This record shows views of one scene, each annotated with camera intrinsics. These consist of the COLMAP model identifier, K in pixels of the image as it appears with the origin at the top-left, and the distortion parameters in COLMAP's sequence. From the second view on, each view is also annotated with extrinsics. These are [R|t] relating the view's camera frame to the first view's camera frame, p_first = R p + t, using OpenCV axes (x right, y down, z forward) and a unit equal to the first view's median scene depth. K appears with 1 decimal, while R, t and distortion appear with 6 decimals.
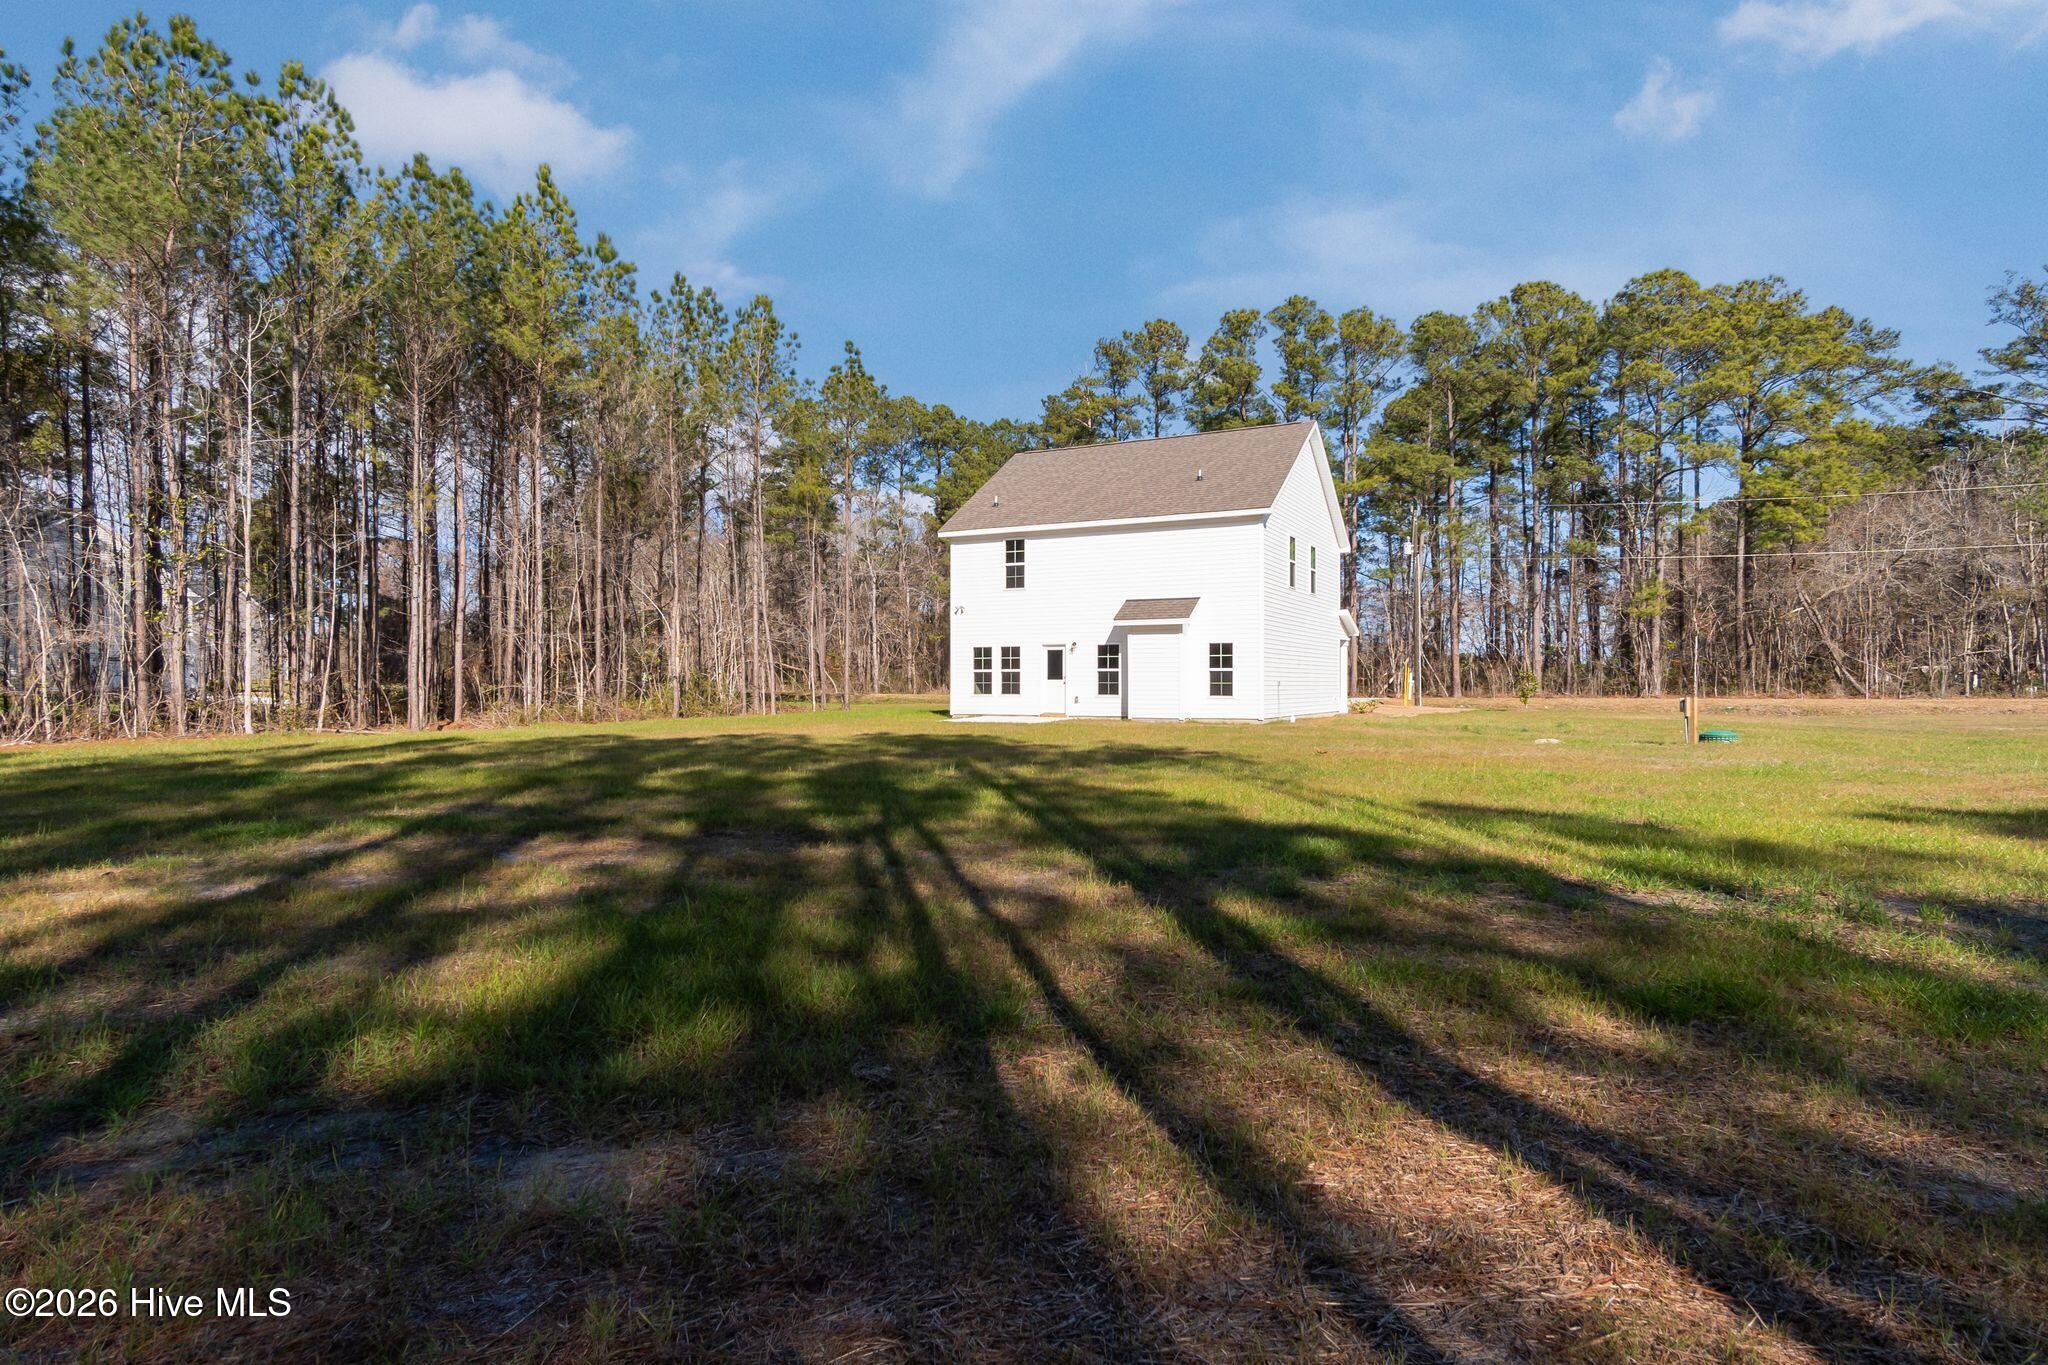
lens RADIAL K [[1086.3, 0, 1026.7], [0, 1086.3, 685.9], [0, 0, 1]] dist [0.004876, 0.002607]
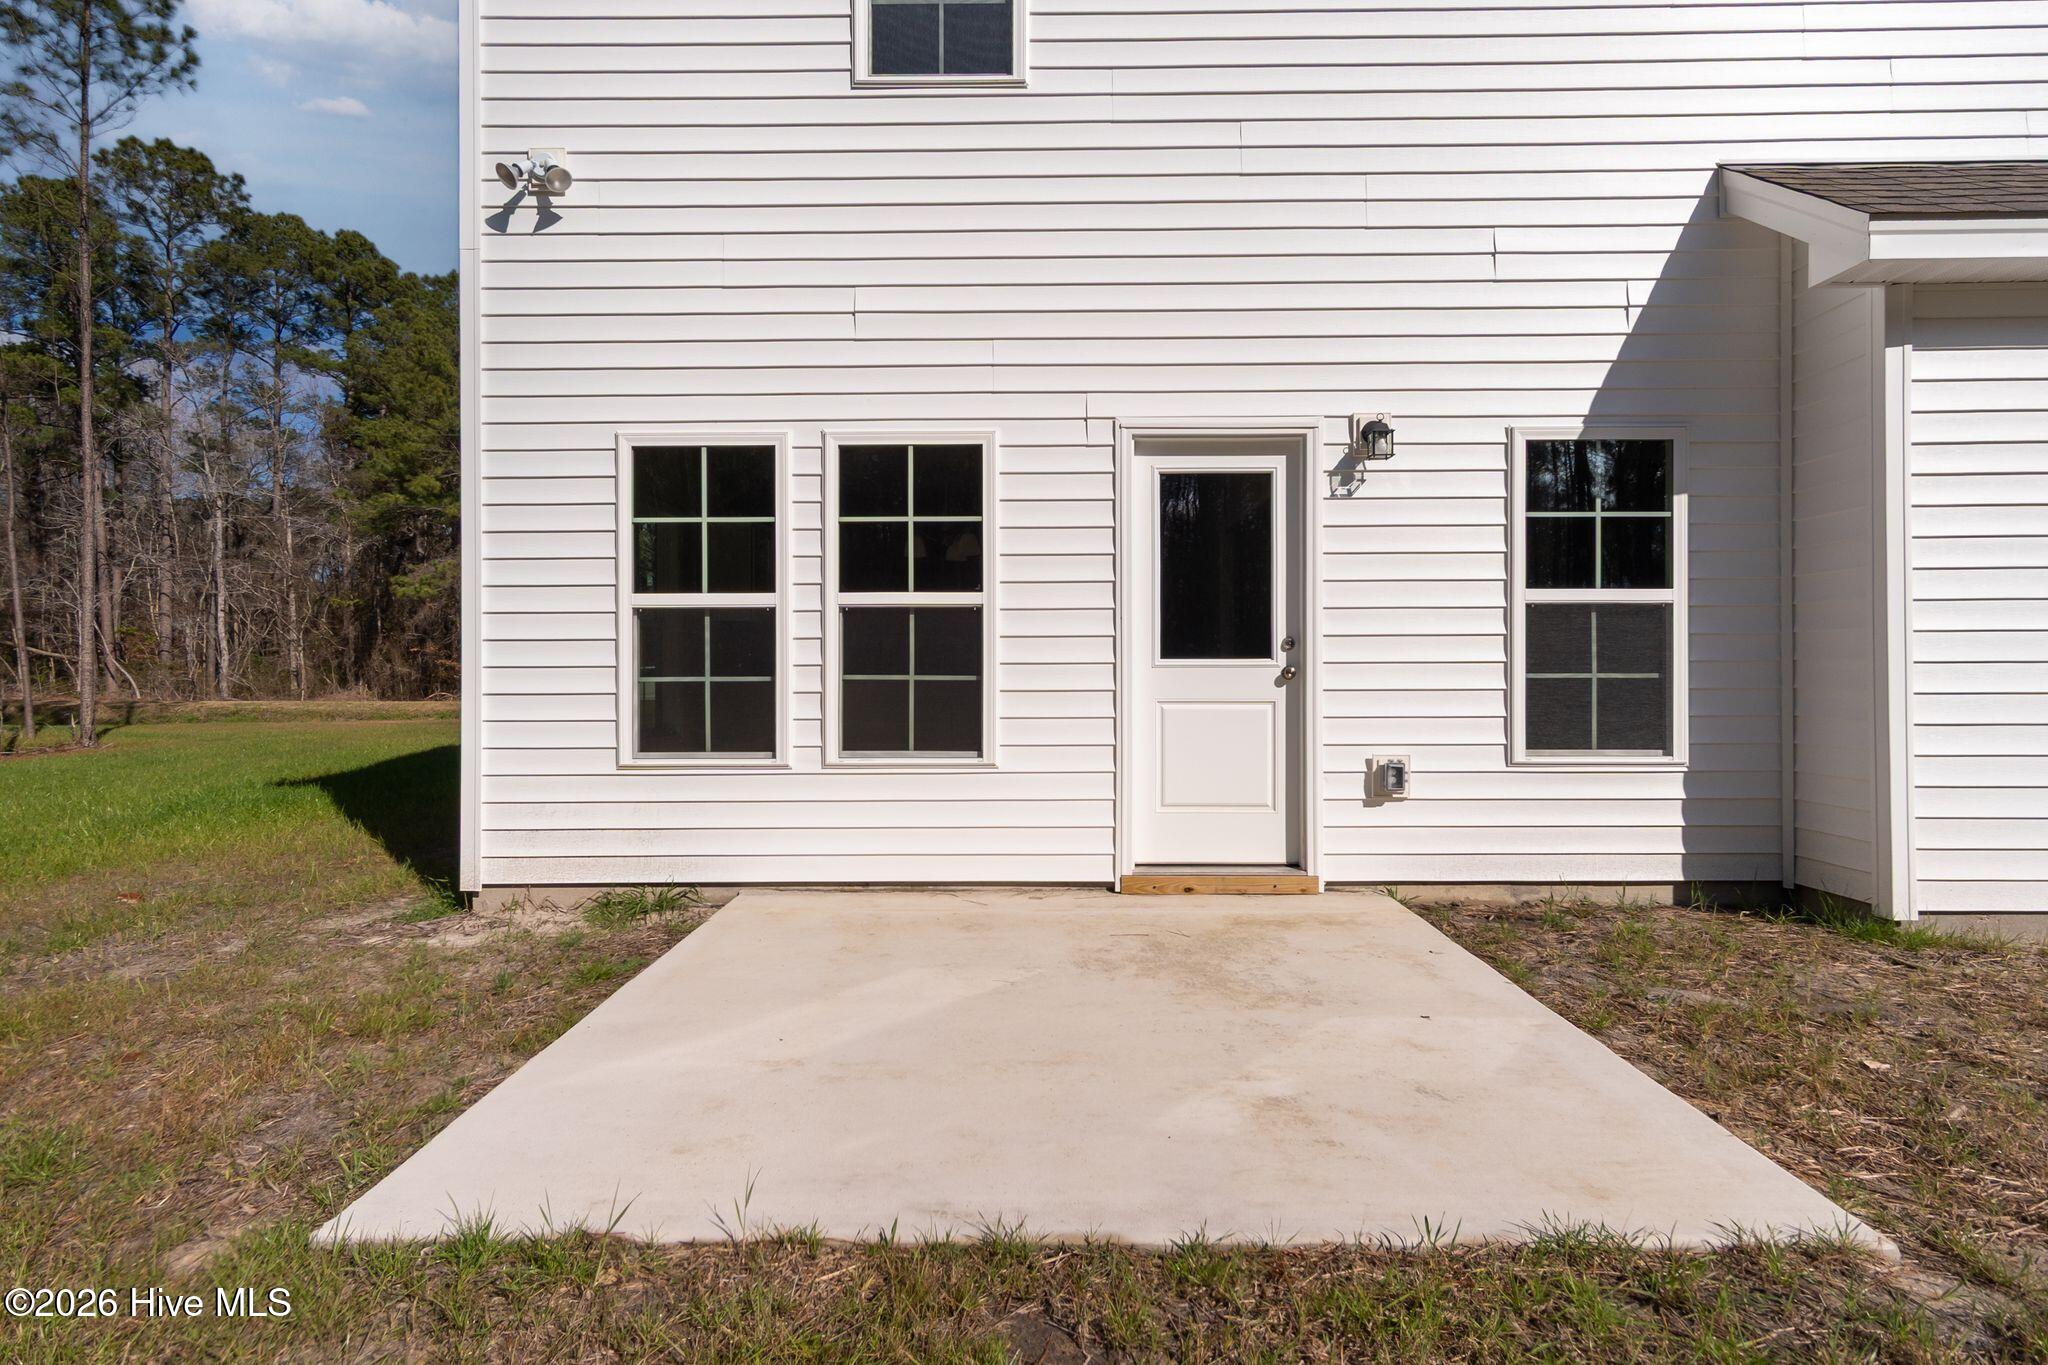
lens RADIAL K [[1086.3, 0, 1026.5], [0, 1086.3, 679.7], [0, 0, 1]] dist [0.004876, 0.002607]
pose [[0.889124, -0.004433, 0.457645, -0.069686], [0.004789, 0.999988, 0.000384, -0.002570], [-0.457641, 0.001850, 0.889135, 0.830407]]
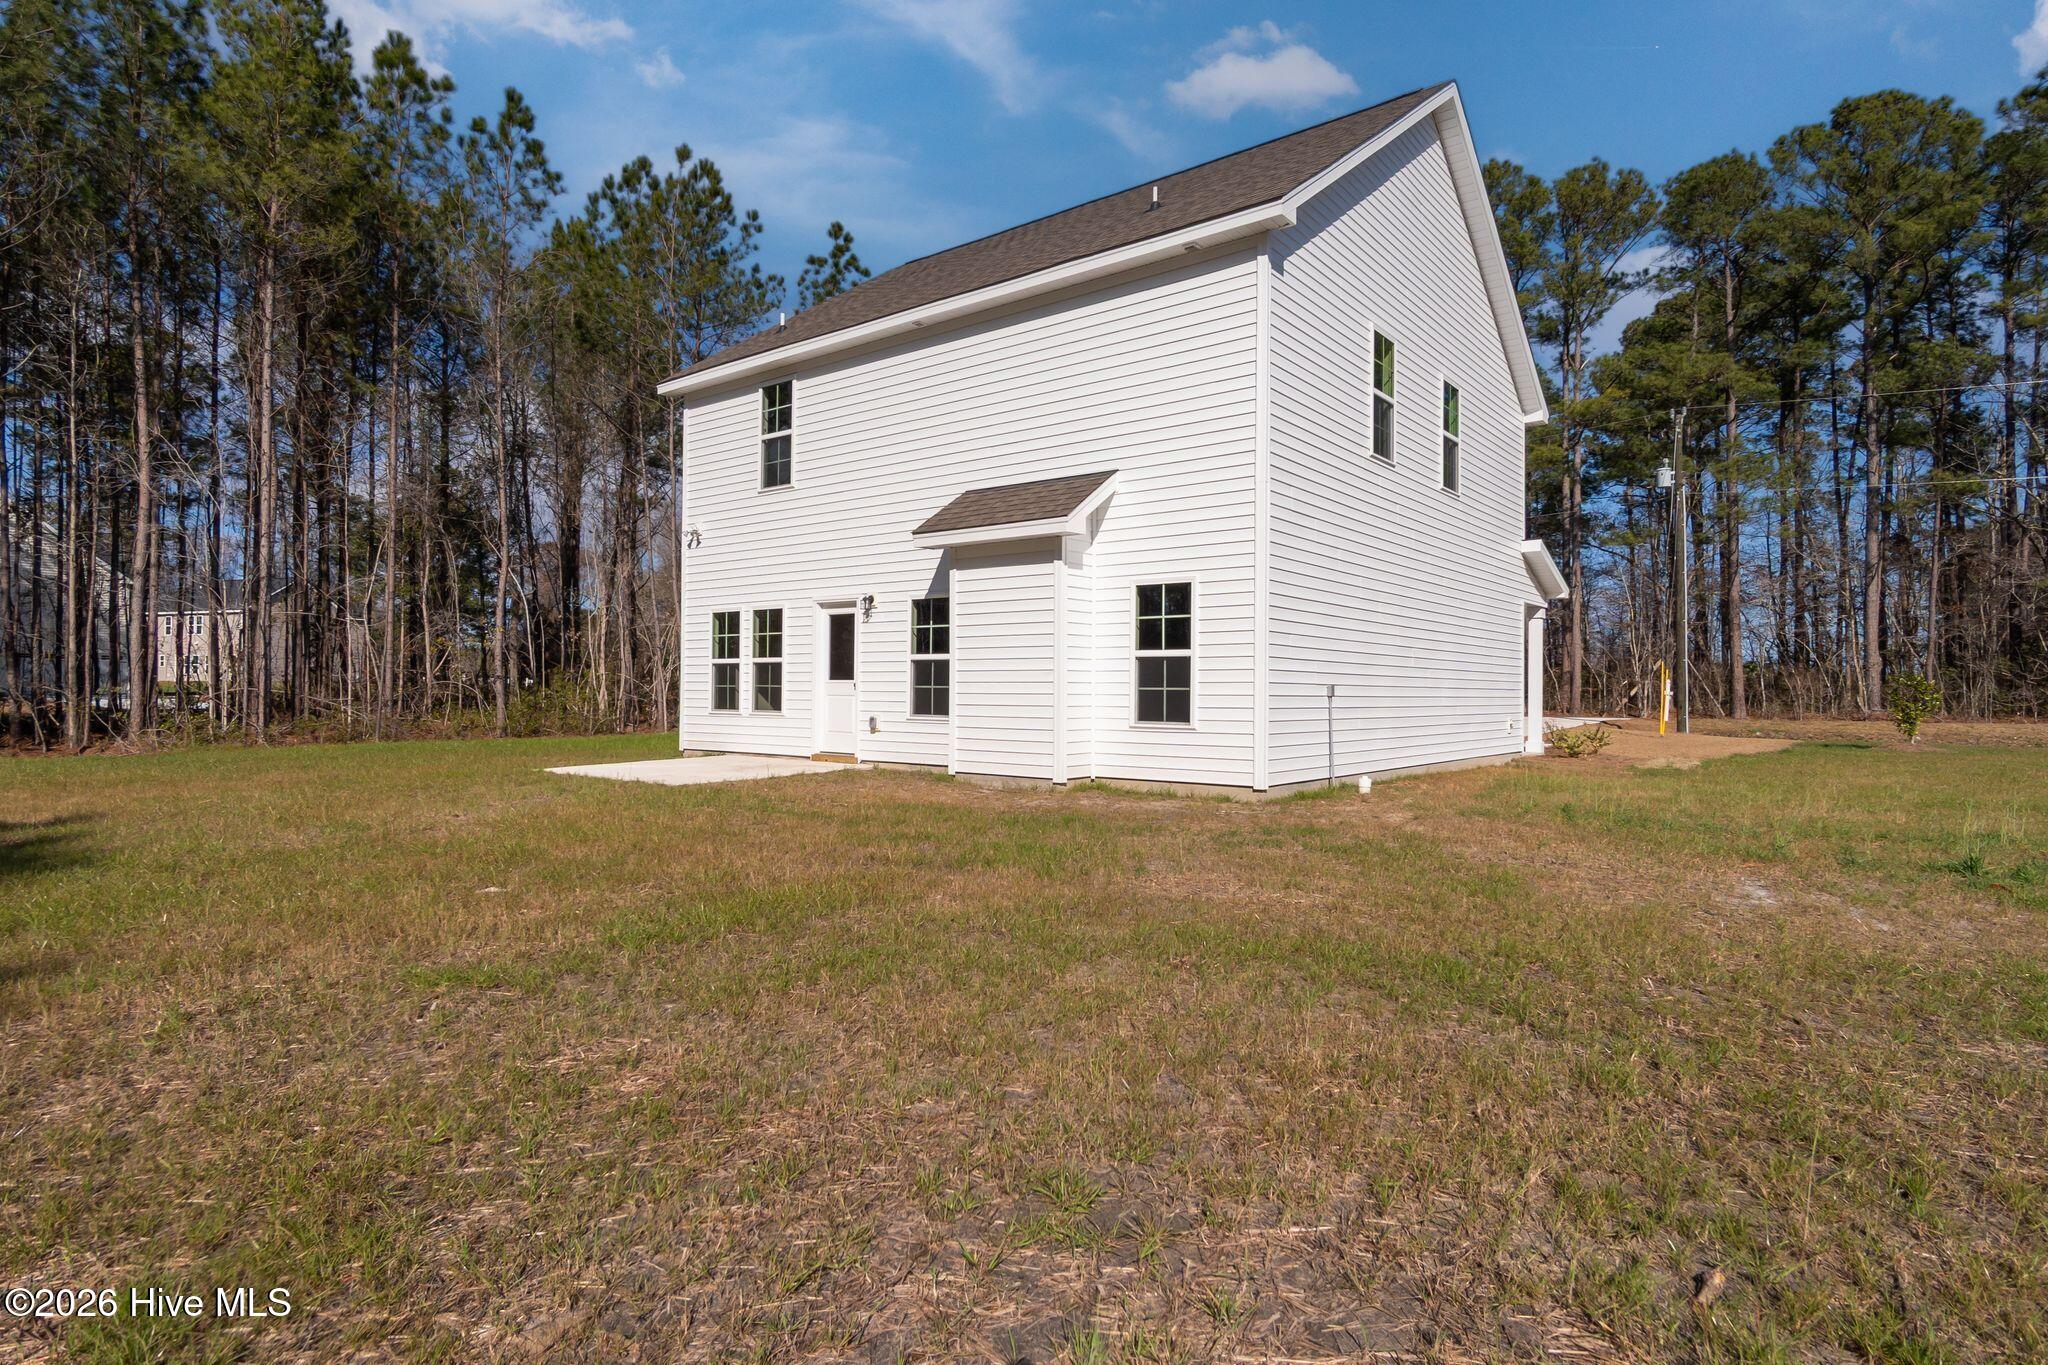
lens RADIAL K [[1086.3, 0, 1024.5], [0, 1086.3, 685.9], [0, 0, 1]] dist [0.004876, 0.002607]
pose [[0.982989, 0.006606, -0.183546, 0.177294], [-0.008275, 0.999931, -0.008328, 0.000158], [0.183478, 0.009705, 0.982976, 0.539737]]
